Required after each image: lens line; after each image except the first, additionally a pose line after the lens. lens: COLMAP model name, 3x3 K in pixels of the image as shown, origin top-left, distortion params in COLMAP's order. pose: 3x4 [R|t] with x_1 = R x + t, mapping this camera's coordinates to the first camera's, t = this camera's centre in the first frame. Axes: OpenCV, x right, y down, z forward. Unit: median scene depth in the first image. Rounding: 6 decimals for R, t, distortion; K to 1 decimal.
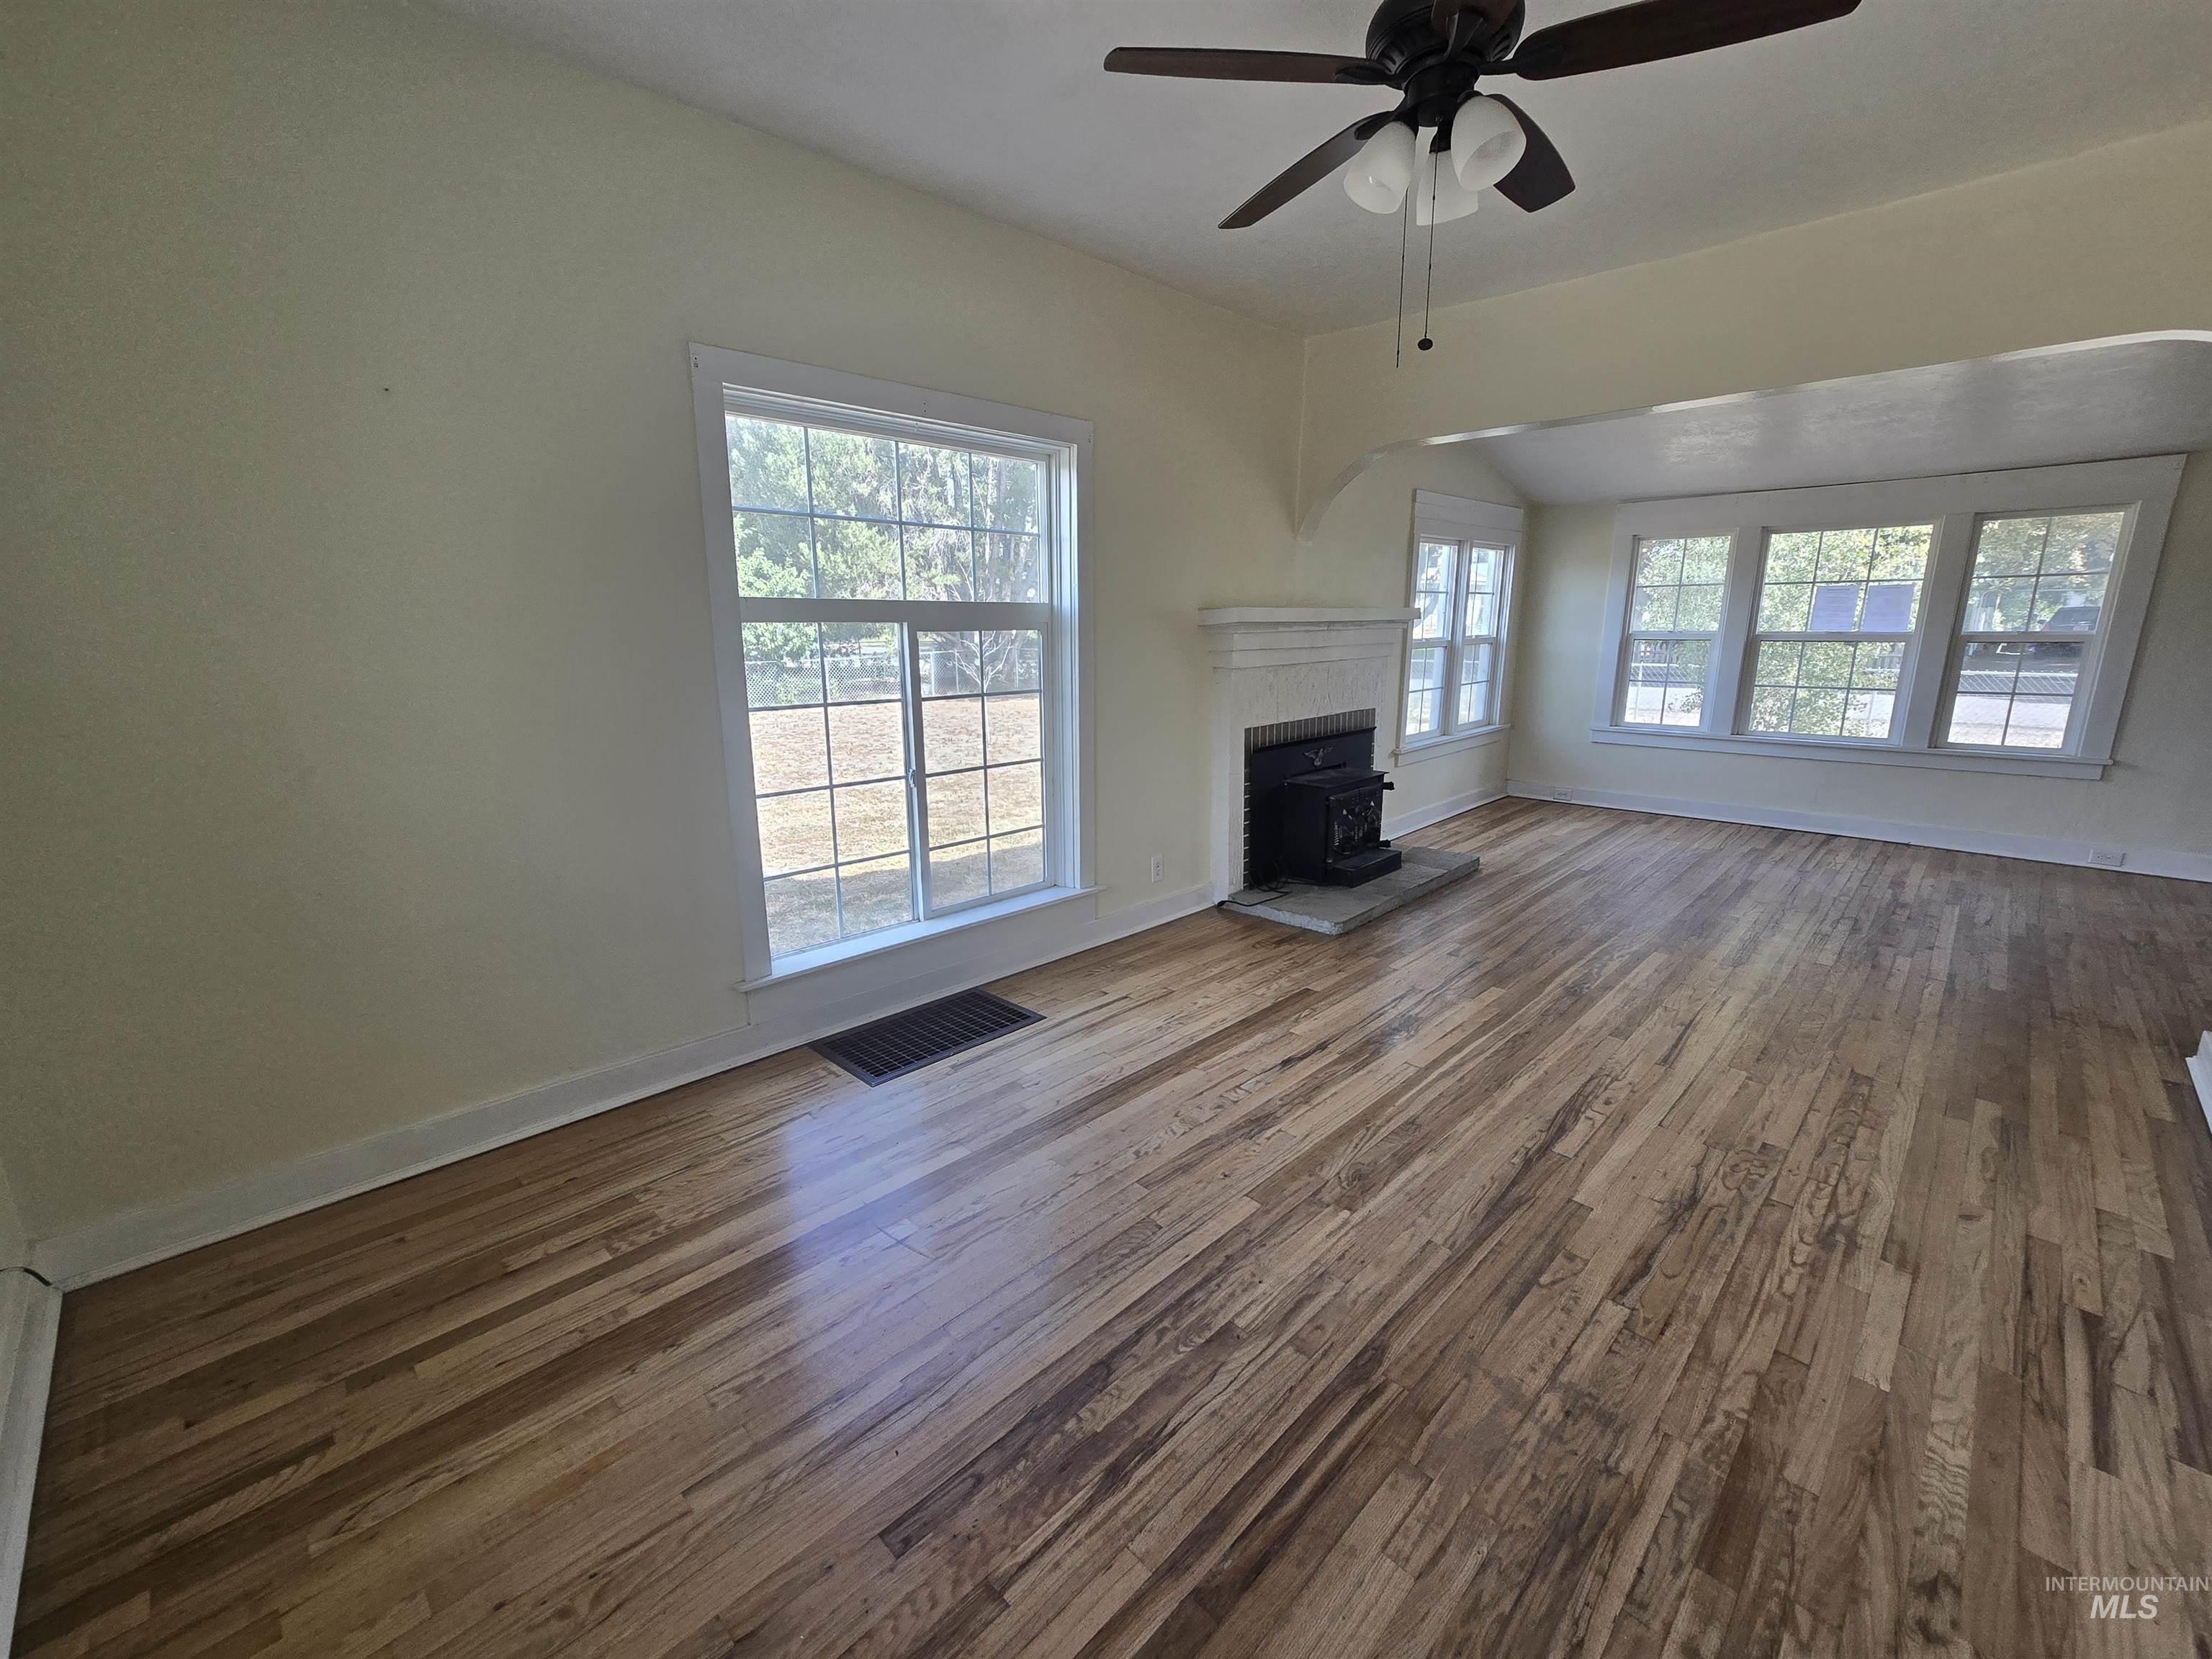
lens RADIAL K [[902.3, 0, 1111.4], [0, 902.3, 834.7], [0, 0, 1]] dist [-0.002052, -0.000363]
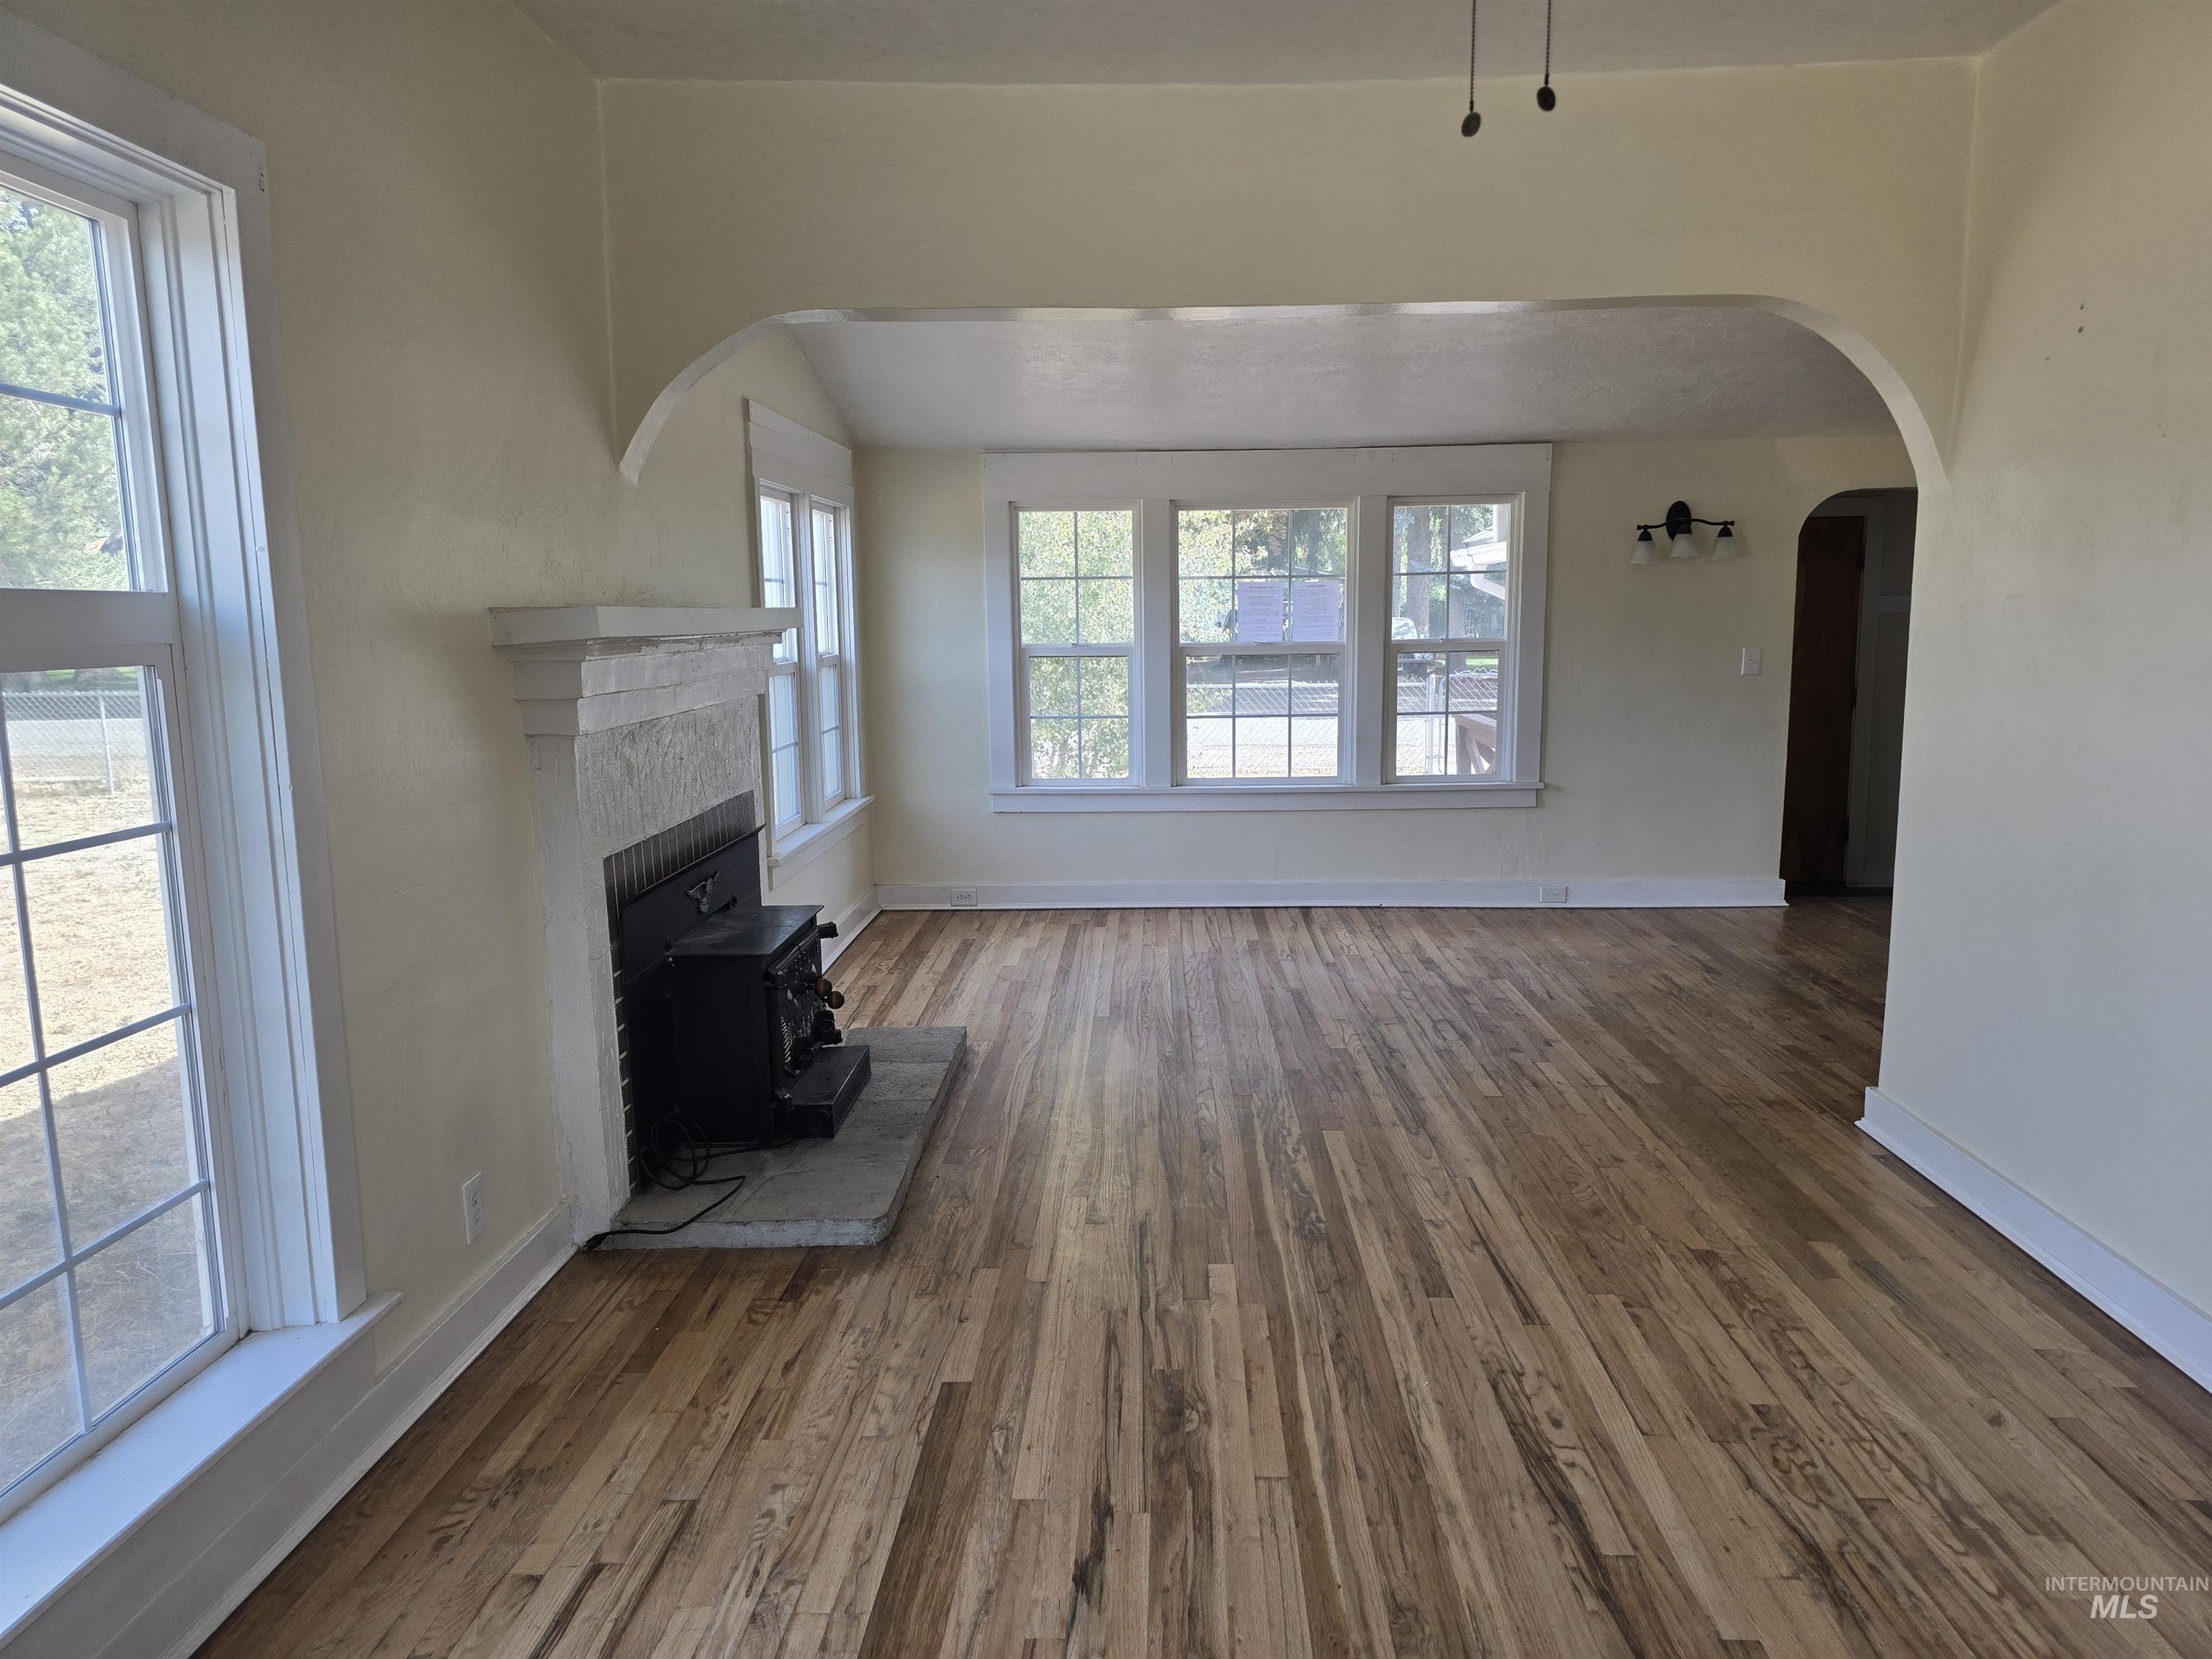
lens RADIAL K [[1465.4, 0, 1123.2], [0, 1465.4, 847.0], [0, 0, 1]] dist [0.057886, -0.059829]
pose [[0.731061, -0.104360, 0.674284, -0.204177], [0.159435, 0.987004, -0.020099, -0.076922], [-0.663423, 0.122198, 0.738199, 0.296974]]
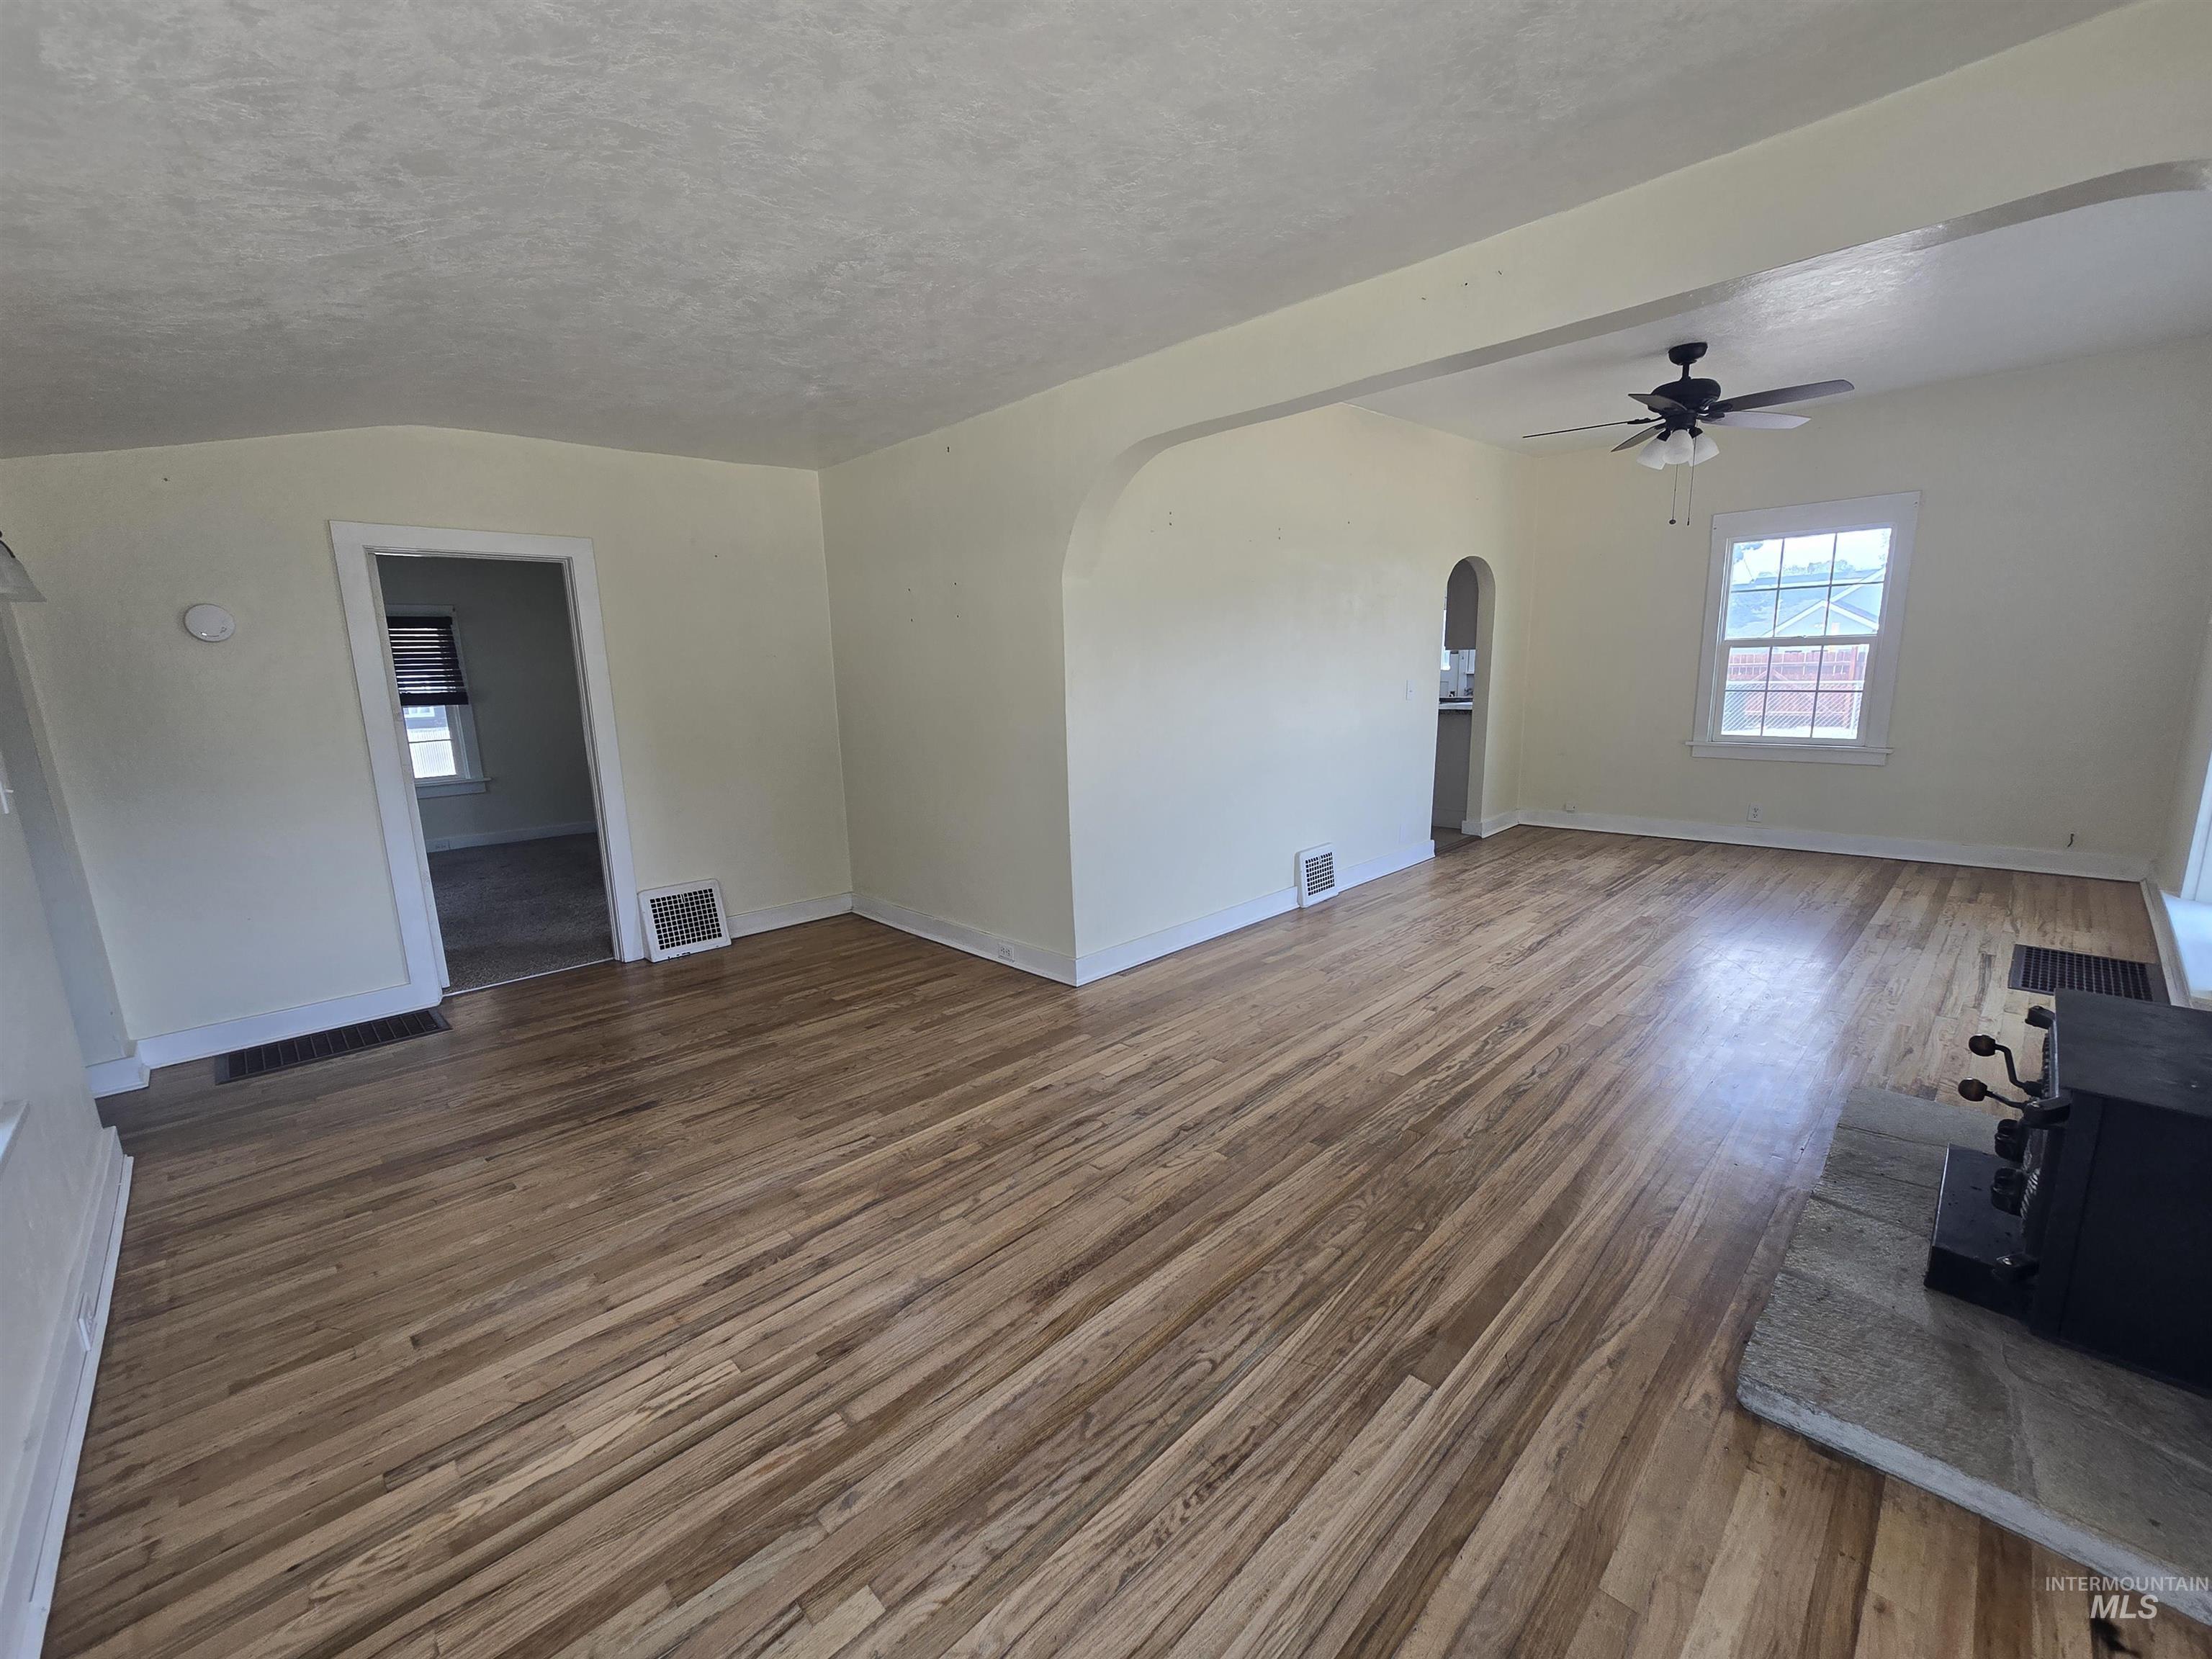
lens RADIAL K [[903.9, 0, 1097.2], [0, 903.9, 841.3], [0, 0, 1]] dist [0.001147, -0.000588]
pose [[-0.998640, 0.038343, 0.035341, 0.862404], [0.049512, 0.909859, 0.411953, -0.408699], [-0.016360, 0.413142, -0.910520, 1.696144]]
